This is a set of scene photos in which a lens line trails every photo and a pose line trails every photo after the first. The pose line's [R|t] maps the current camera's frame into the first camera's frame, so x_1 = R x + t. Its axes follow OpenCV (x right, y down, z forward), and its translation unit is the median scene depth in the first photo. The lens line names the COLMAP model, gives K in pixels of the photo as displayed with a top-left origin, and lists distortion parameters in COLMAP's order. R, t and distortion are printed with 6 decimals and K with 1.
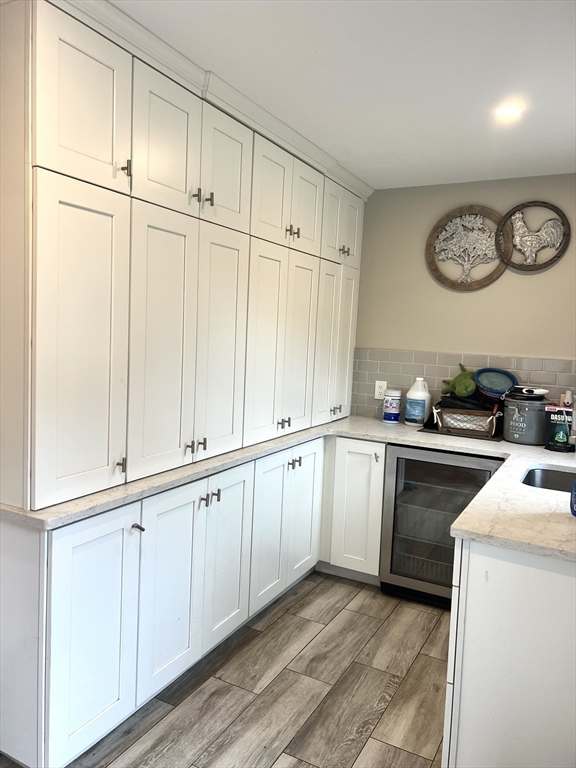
lens RADIAL K [[573.2, 0, 284.3], [0, 573.2, 382.1], [0, 0, 1]] dist [0.081467, -0.107887]
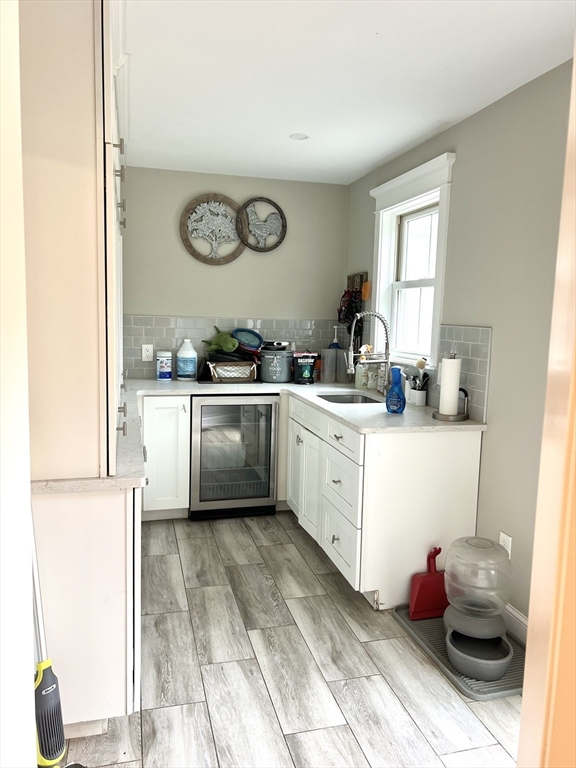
lens RADIAL K [[573.2, 0, 284.3], [0, 573.2, 382.1], [0, 0, 1]] dist [0.081467, -0.107887]
pose [[0.738905, -0.113415, 0.664196, -0.438040], [0.066242, 0.993184, 0.095899, -0.021401], [-0.670546, -0.026863, 0.741382, -0.003215]]
